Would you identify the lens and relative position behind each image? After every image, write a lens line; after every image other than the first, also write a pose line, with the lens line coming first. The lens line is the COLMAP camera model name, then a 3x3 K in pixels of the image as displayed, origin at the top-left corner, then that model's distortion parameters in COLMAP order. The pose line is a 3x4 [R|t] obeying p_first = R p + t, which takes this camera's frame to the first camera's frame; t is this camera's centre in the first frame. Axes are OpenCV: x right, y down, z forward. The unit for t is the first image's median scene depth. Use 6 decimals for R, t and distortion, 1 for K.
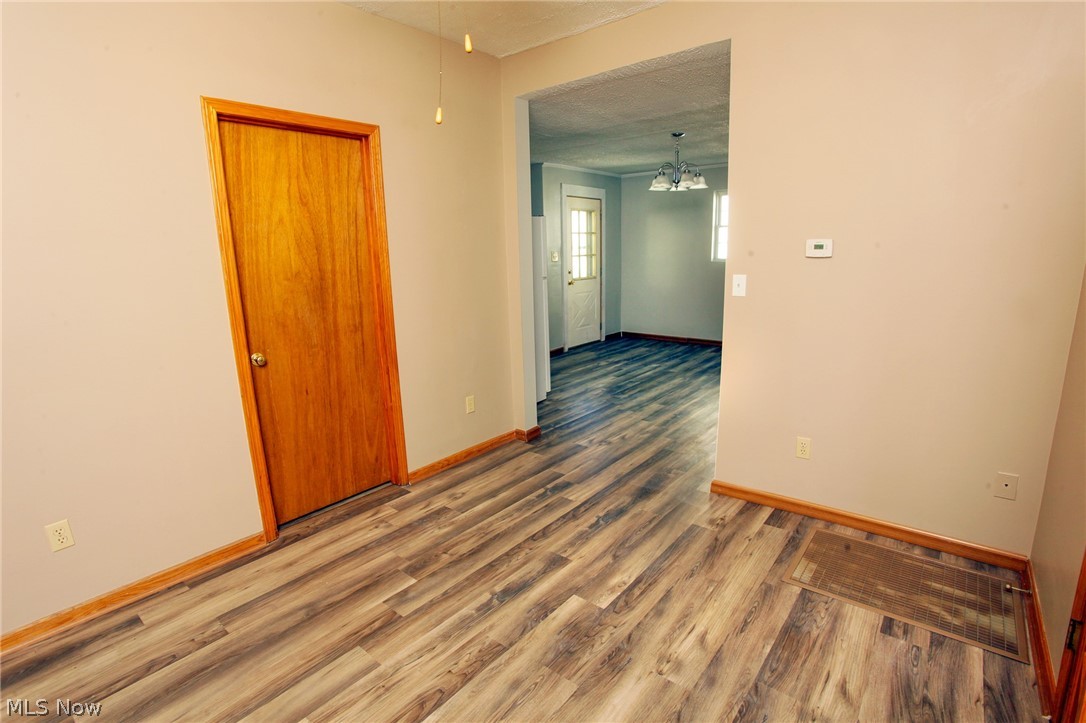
lens RADIAL K [[527.3, 0, 547.5], [0, 527.3, 357.7], [0, 0, 1]] dist [-0.071536, 0.025910]
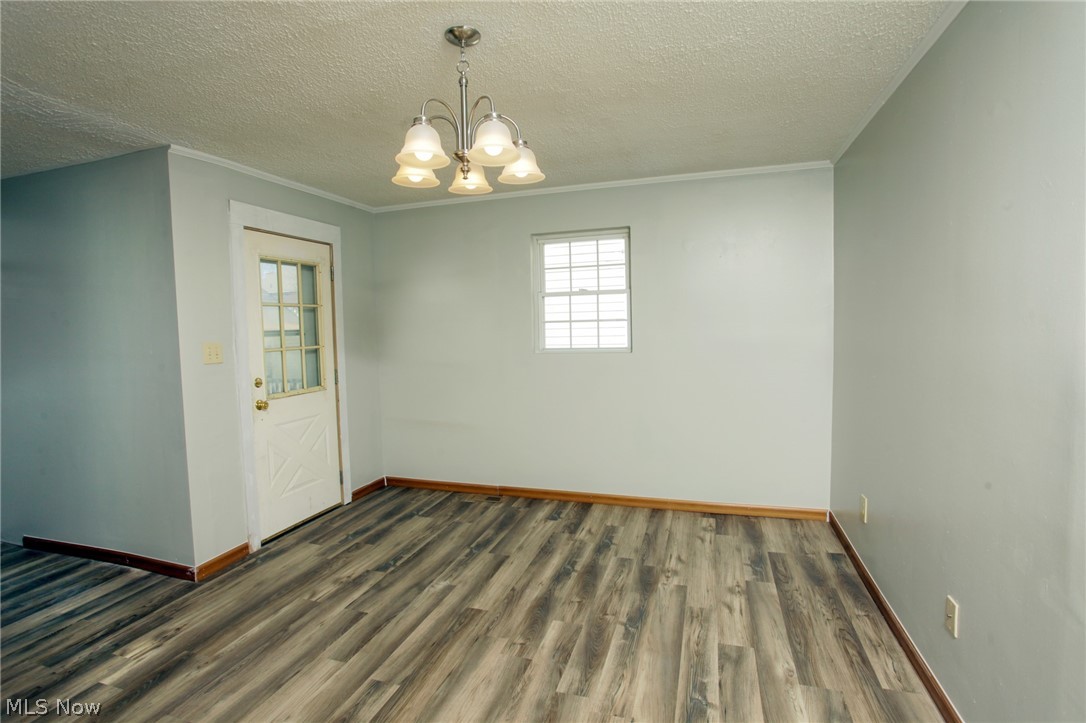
lens RADIAL K [[527.3, 0, 547.5], [0, 527.3, 357.7], [0, 0, 1]] dist [-0.071536, 0.025910]
pose [[0.928997, -0.024202, 0.369296, 0.310499], [0.079625, 0.987561, -0.135585, -0.272159], [-0.361420, 0.155363, 0.919368, 1.258594]]
